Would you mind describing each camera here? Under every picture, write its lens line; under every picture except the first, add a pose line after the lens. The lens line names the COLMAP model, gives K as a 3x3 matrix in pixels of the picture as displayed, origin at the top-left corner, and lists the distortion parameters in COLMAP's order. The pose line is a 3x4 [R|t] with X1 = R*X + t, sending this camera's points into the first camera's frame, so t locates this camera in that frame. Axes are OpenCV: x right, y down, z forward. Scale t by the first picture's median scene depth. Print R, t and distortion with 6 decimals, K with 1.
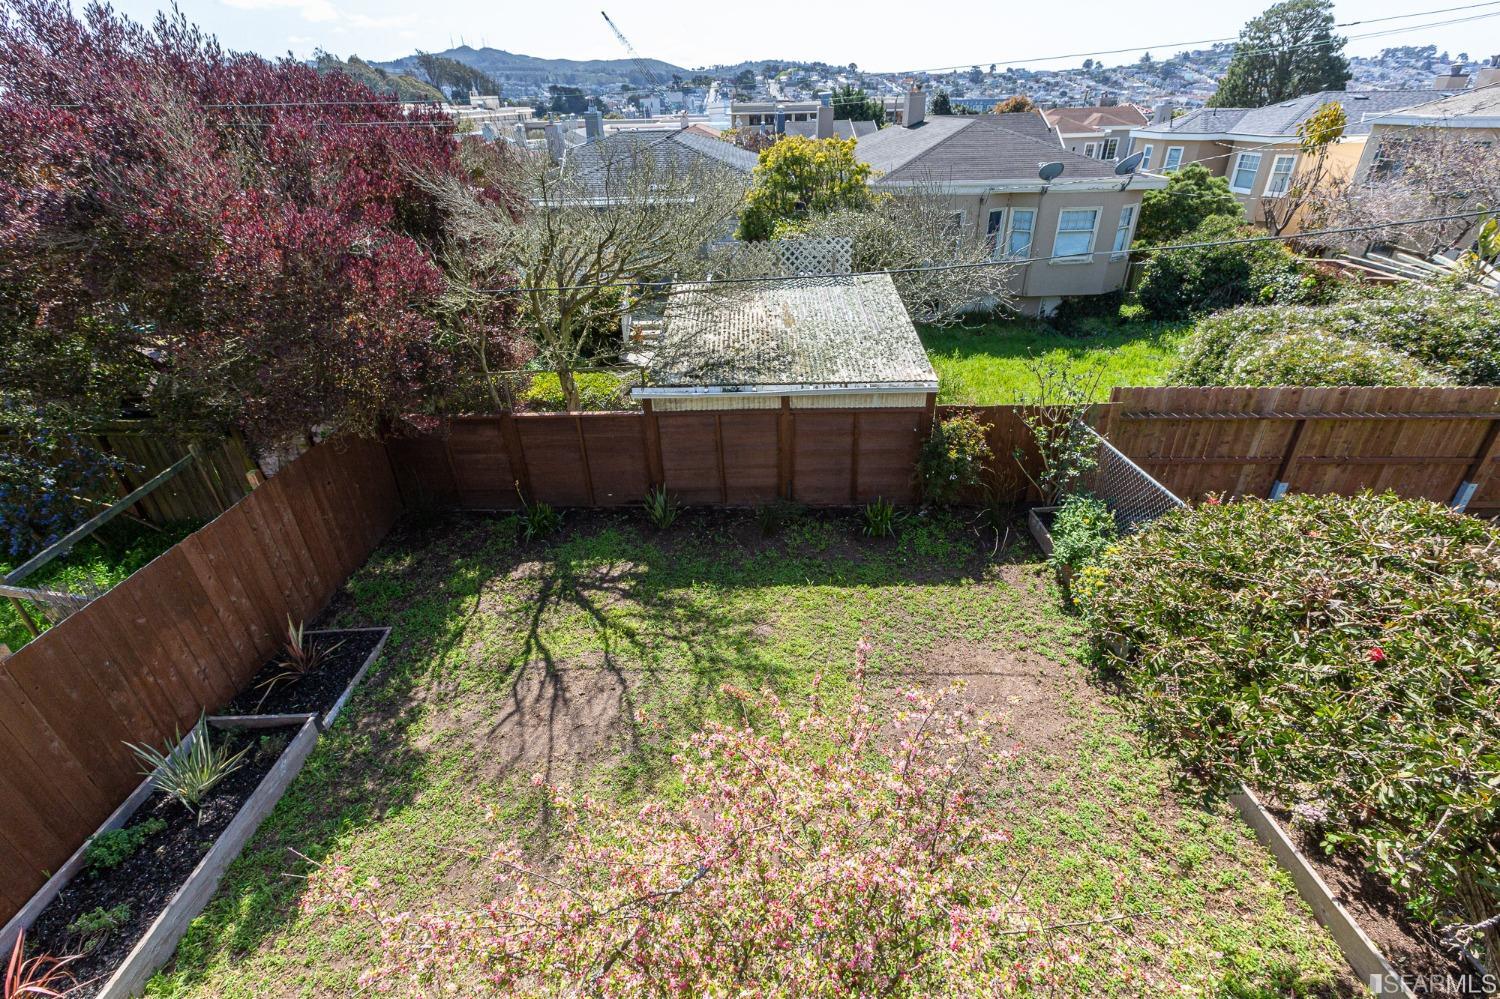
lens RADIAL K [[680.4, 0, 750.0], [0, 680.4, 499.5], [0, 0, 1]] dist [-0.000229, -0.000033]
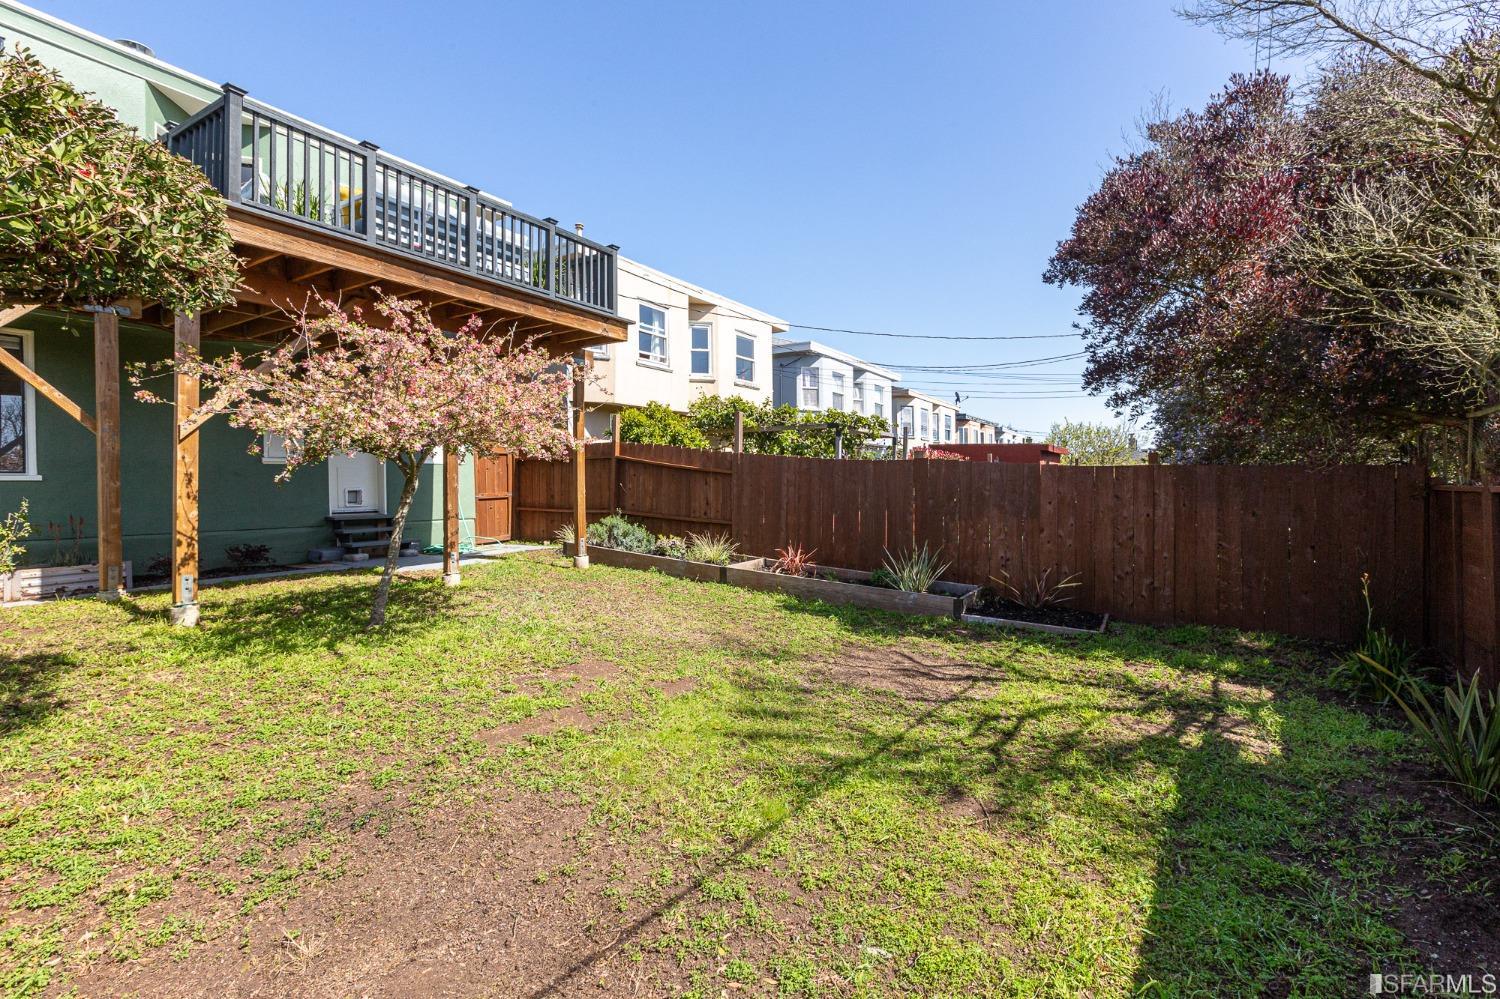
lens RADIAL K [[680.4, 0, 750.0], [0, 680.4, 499.5], [0, 0, 1]] dist [-0.000229, -0.000033]
pose [[-0.595254, 0.017763, -0.803341, 0.416501], [-0.414248, 0.849878, 0.325739, -0.051975], [0.688528, 0.526680, -0.498536, 0.996715]]
